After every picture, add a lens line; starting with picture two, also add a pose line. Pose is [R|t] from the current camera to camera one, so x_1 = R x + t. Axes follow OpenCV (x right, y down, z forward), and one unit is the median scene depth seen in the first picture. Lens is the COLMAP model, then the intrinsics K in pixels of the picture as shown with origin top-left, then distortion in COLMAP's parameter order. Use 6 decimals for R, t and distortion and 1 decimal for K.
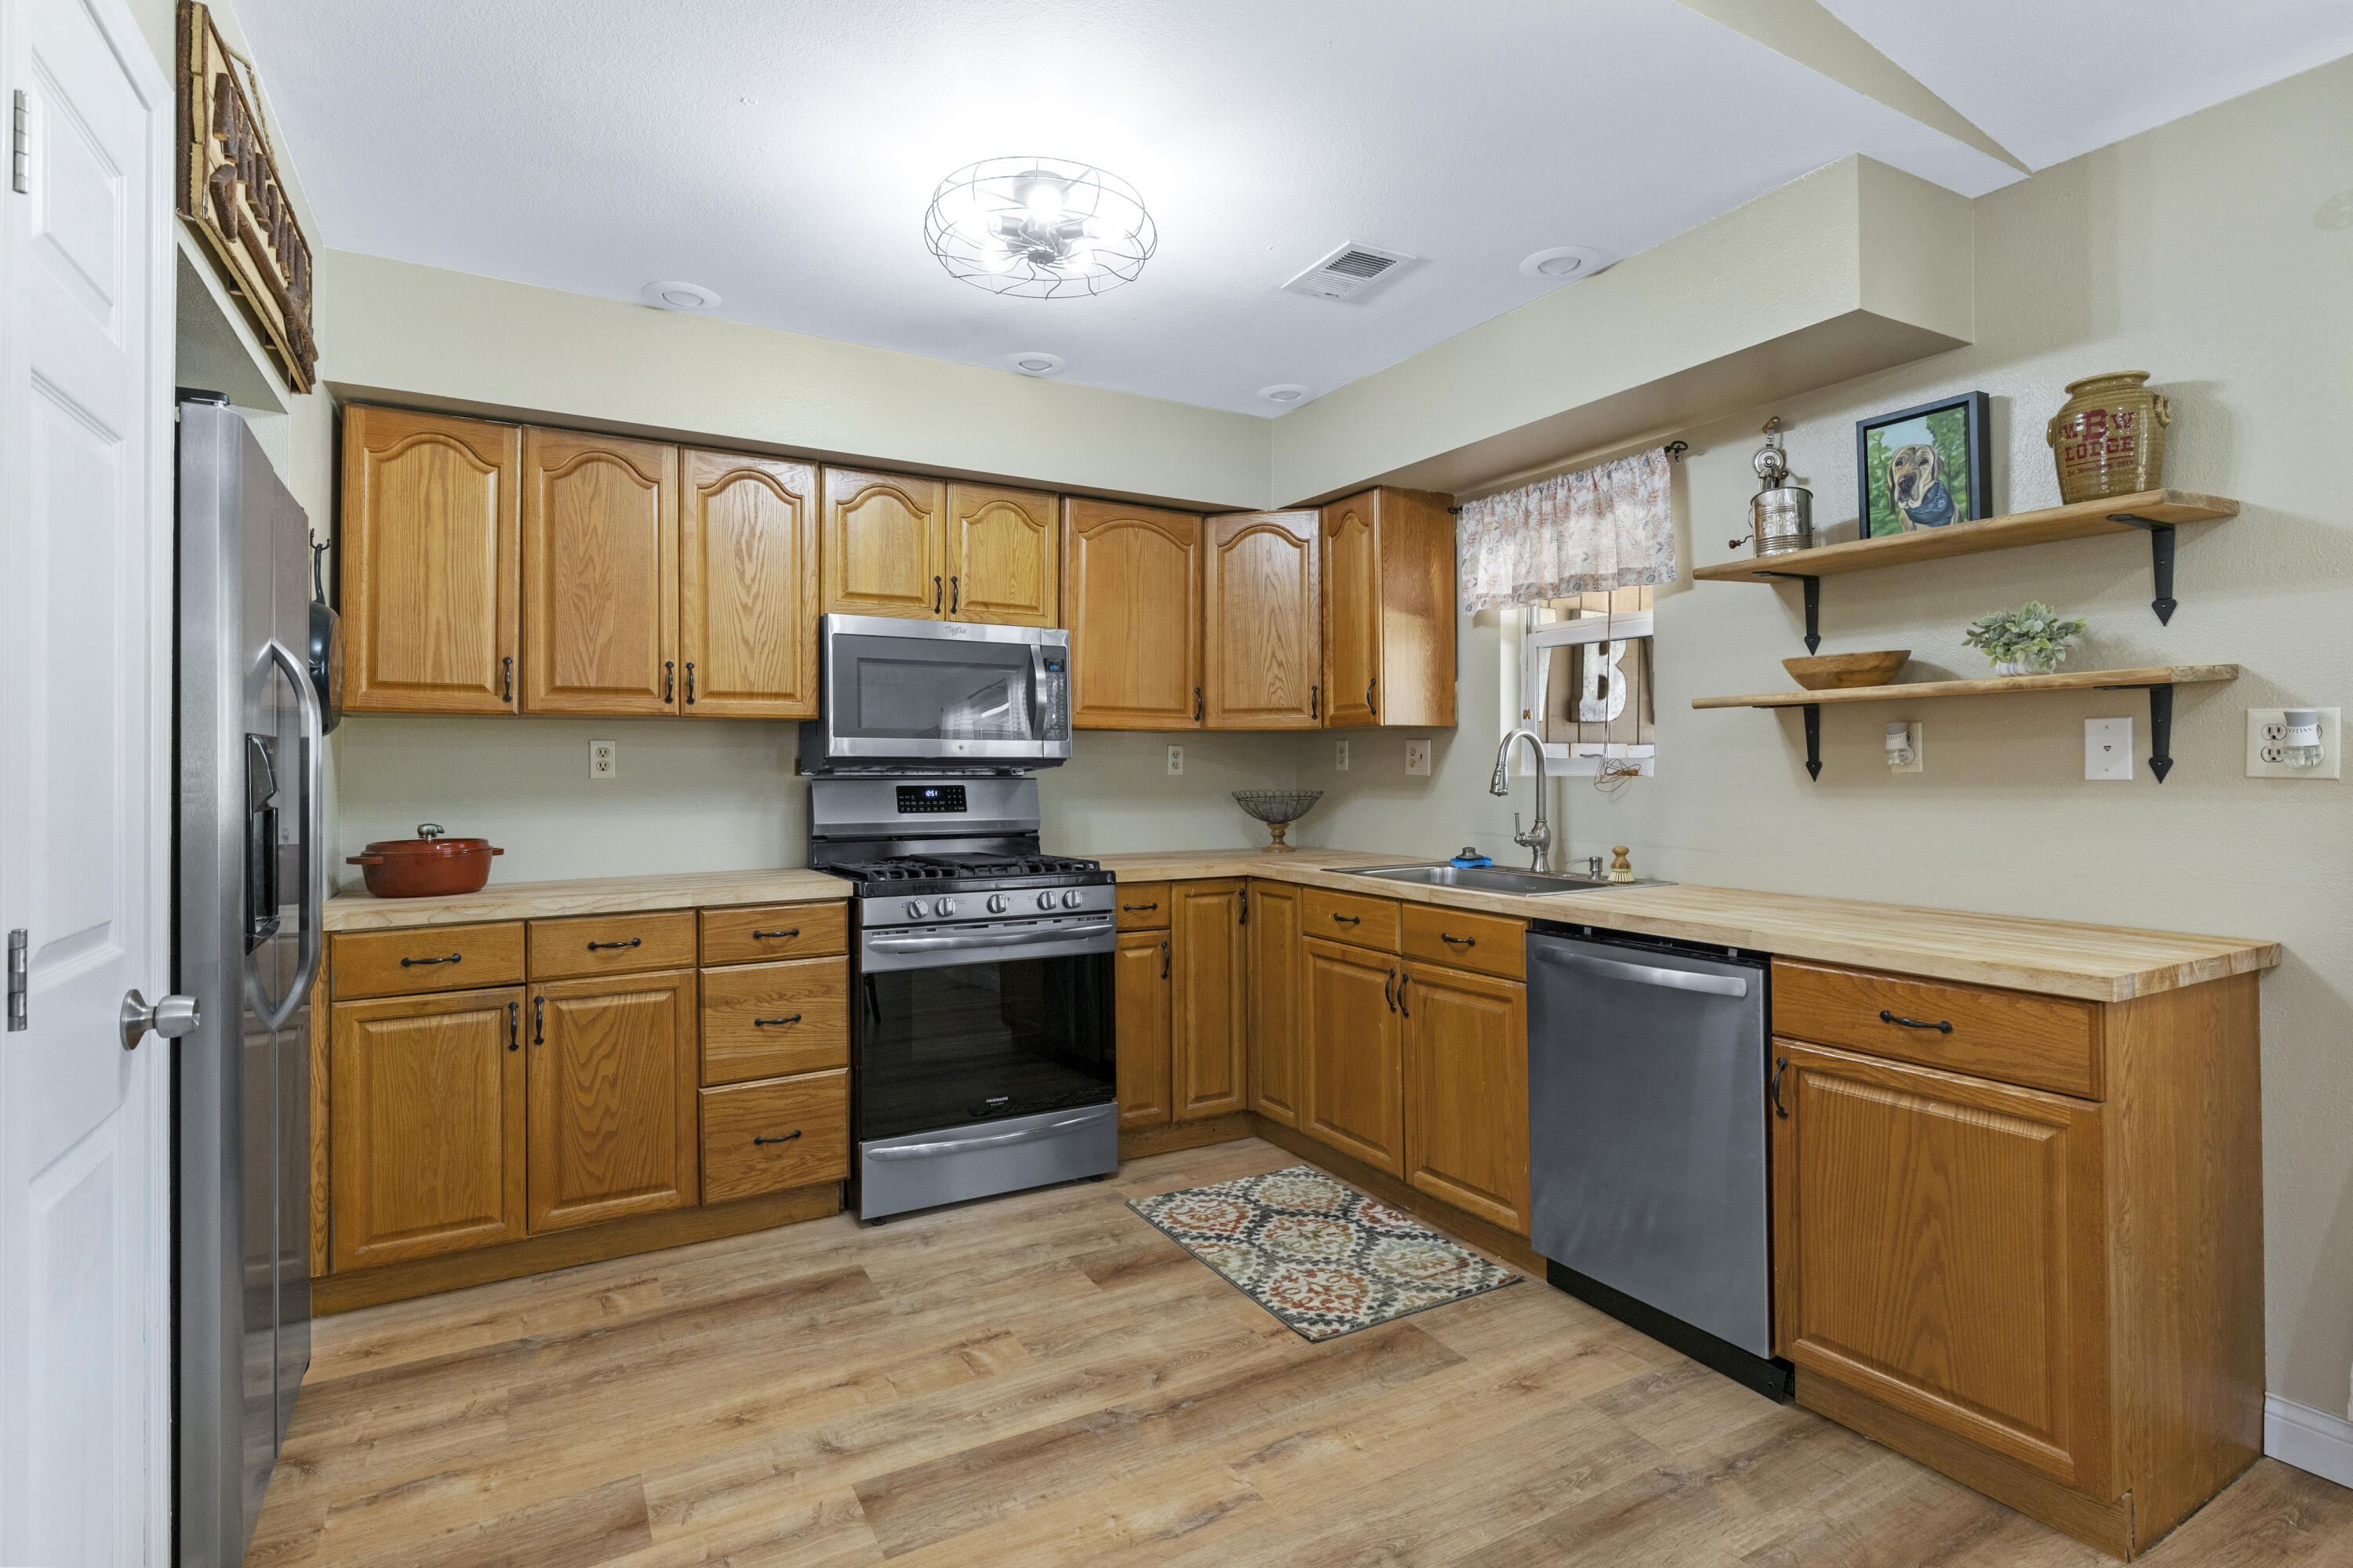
lens RADIAL K [[1132.9, 0, 1161.1], [0, 1132.9, 785.9], [0, 0, 1]] dist [0.002809, 0.000061]
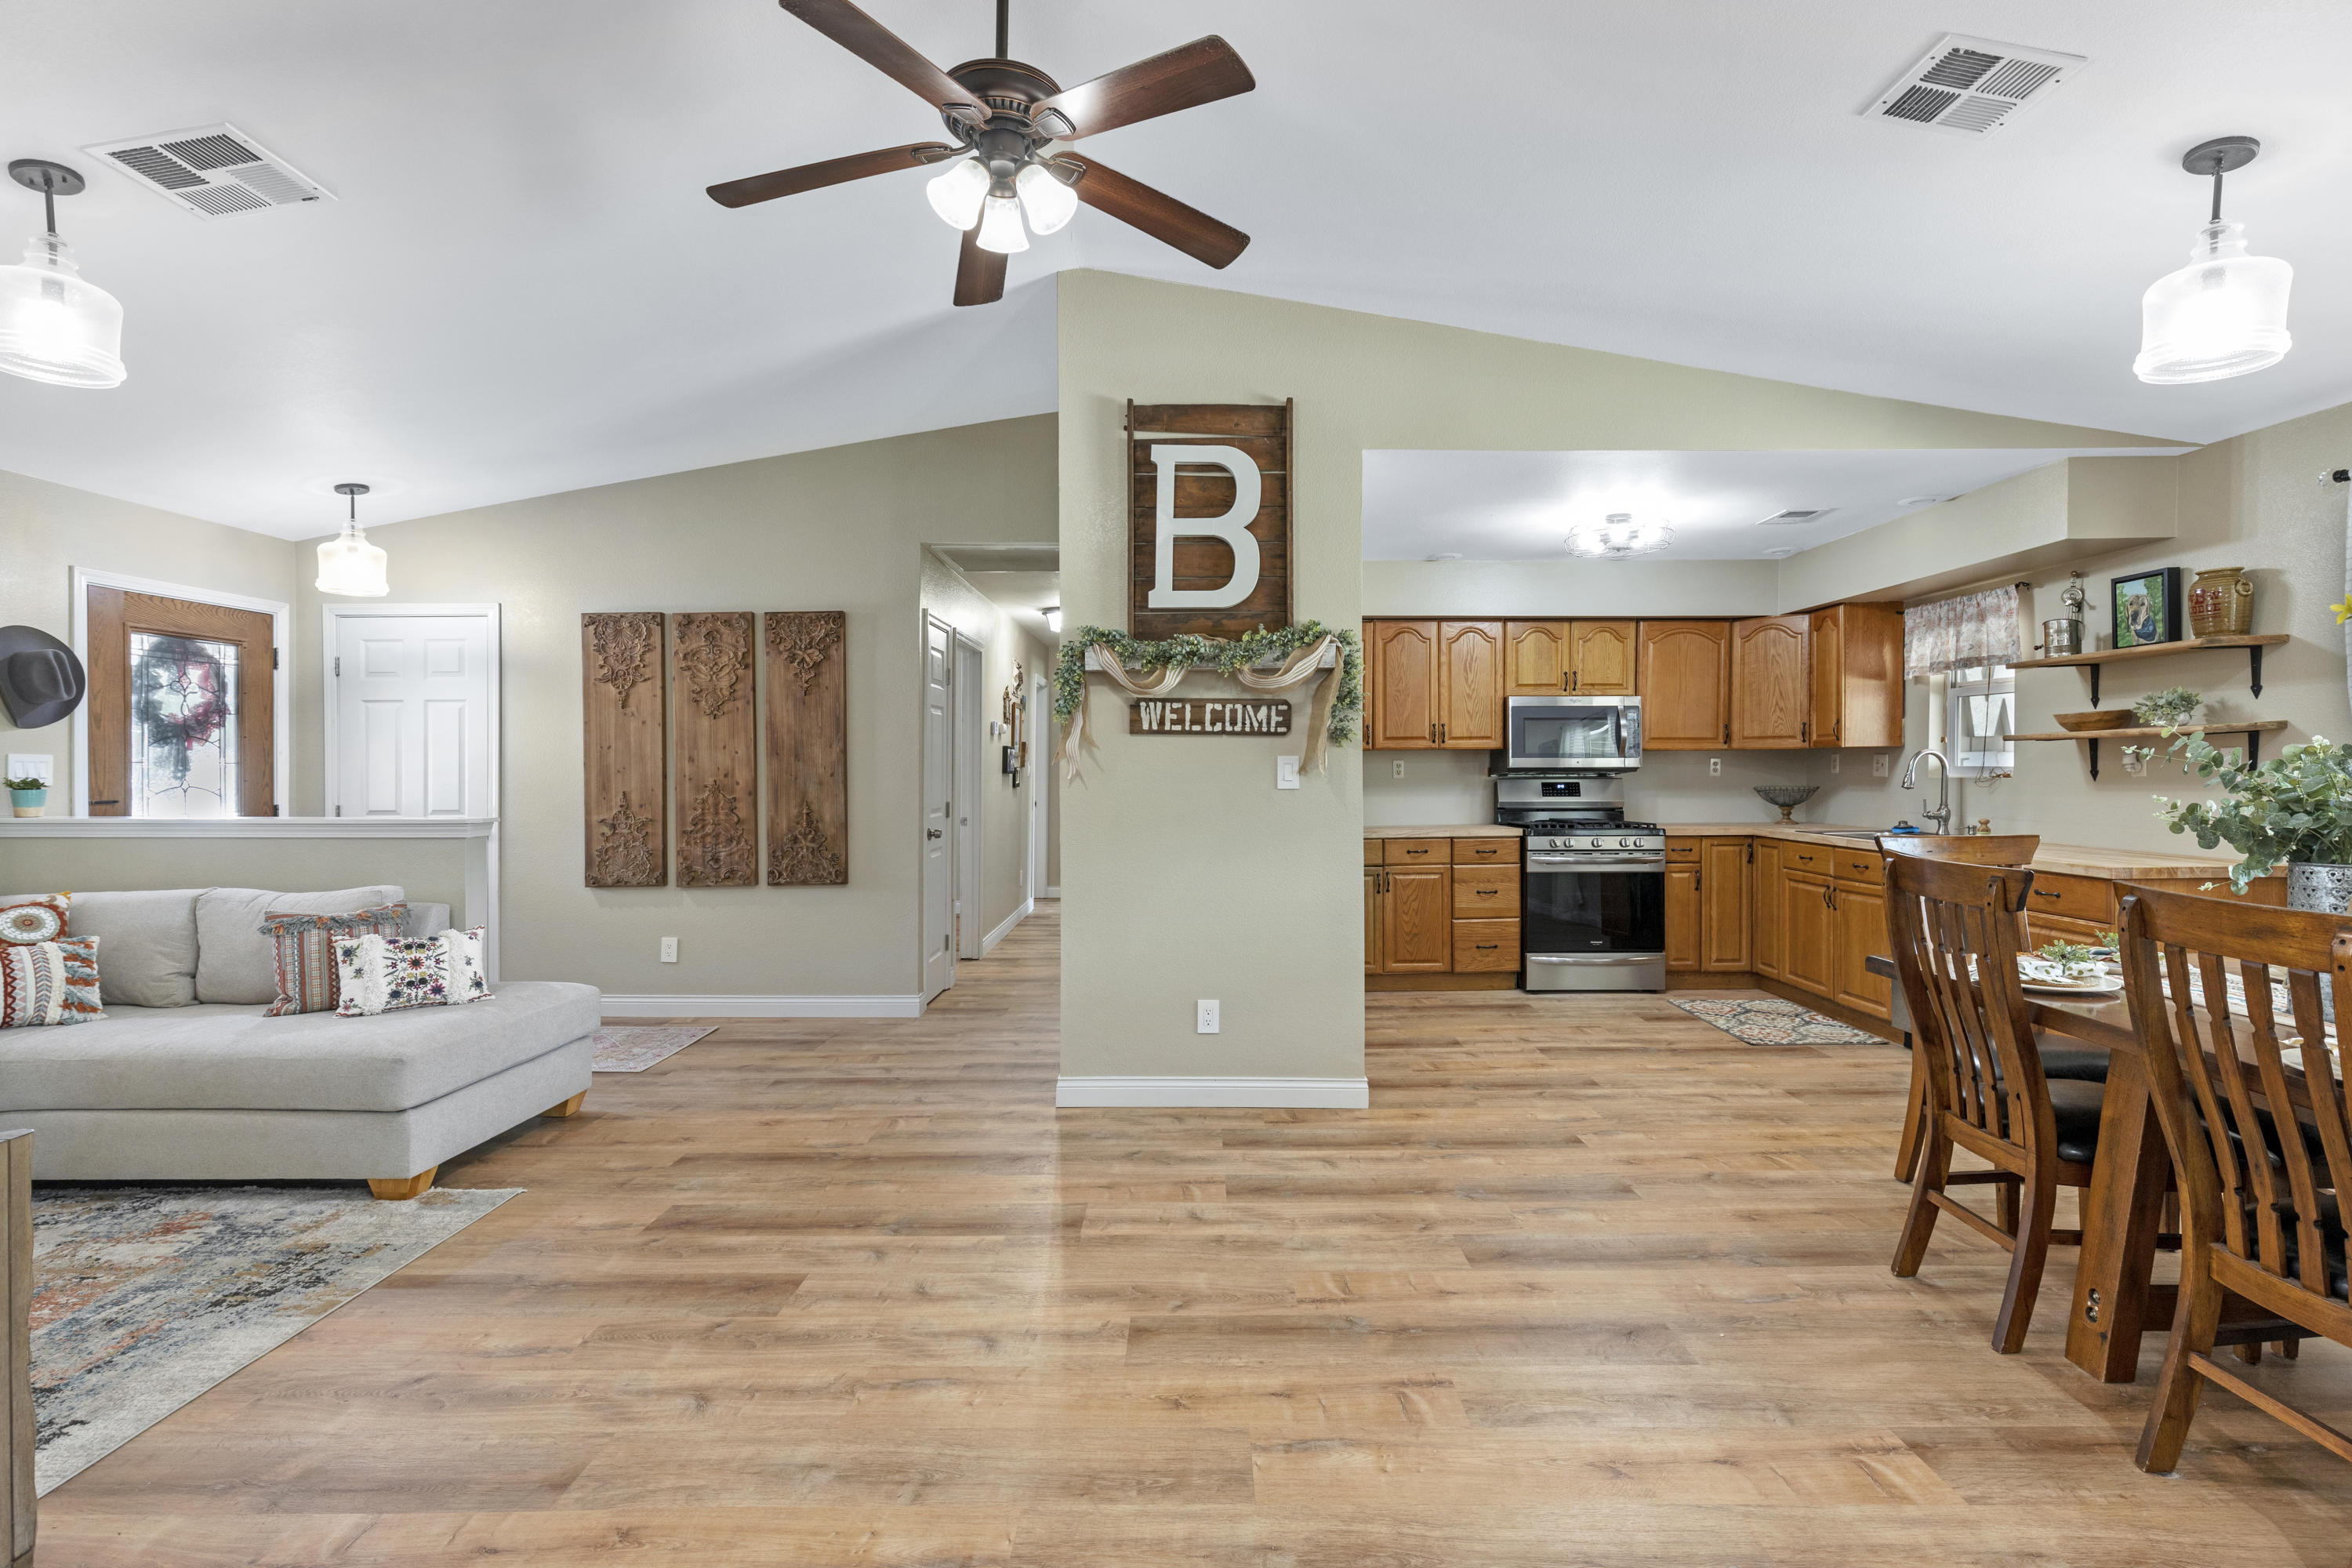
lens RADIAL K [[1095.2, 0, 1174.2], [0, 1095.2, 792.6], [0, 0, 1]] dist [0.009402, -0.000587]
pose [[0.865466, 0.007880, -0.500905, 0.169948], [-0.002974, 0.999939, 0.010592, -0.000399], [0.500958, -0.007677, 0.865438, -0.994029]]
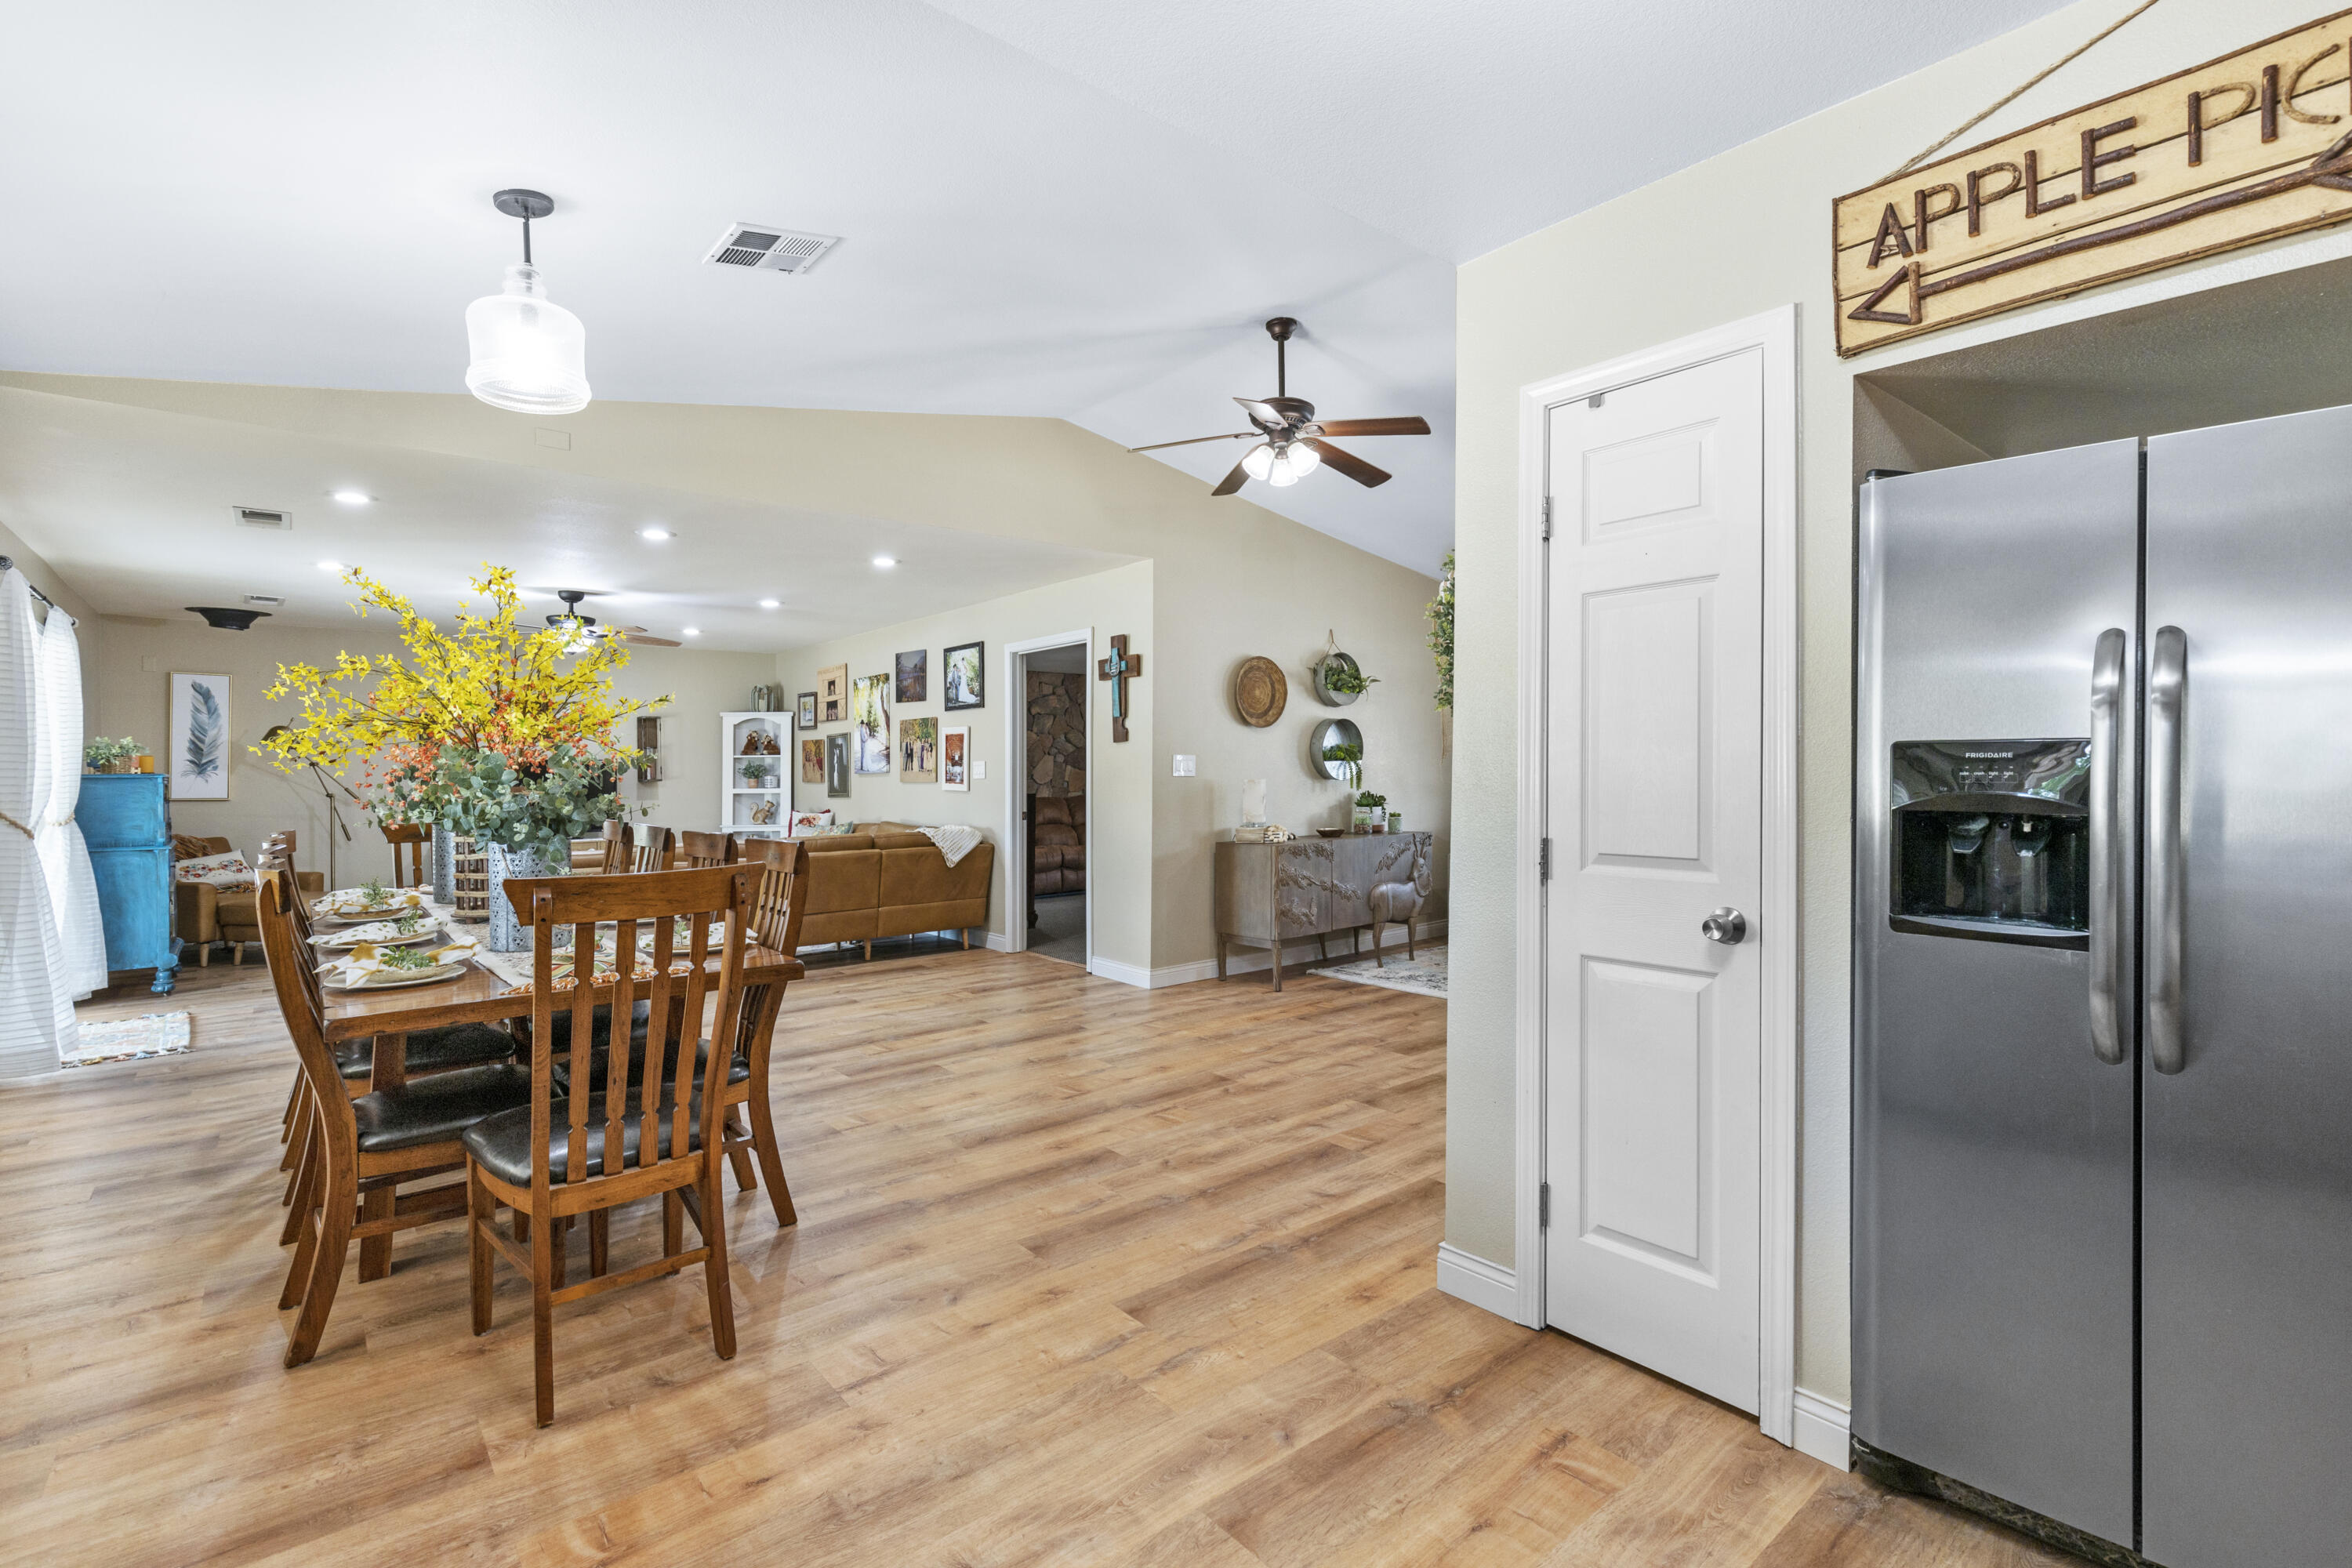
lens RADIAL K [[1095.2, 0, 1182.0], [0, 1095.2, 761.1], [0, 0, 1]] dist [0.009402, -0.000587]
pose [[-0.982969, 0.009950, -0.183500, 0.054004], [0.008071, 0.999907, 0.010987, -0.037438], [0.183592, 0.009319, -0.982958, 1.318592]]
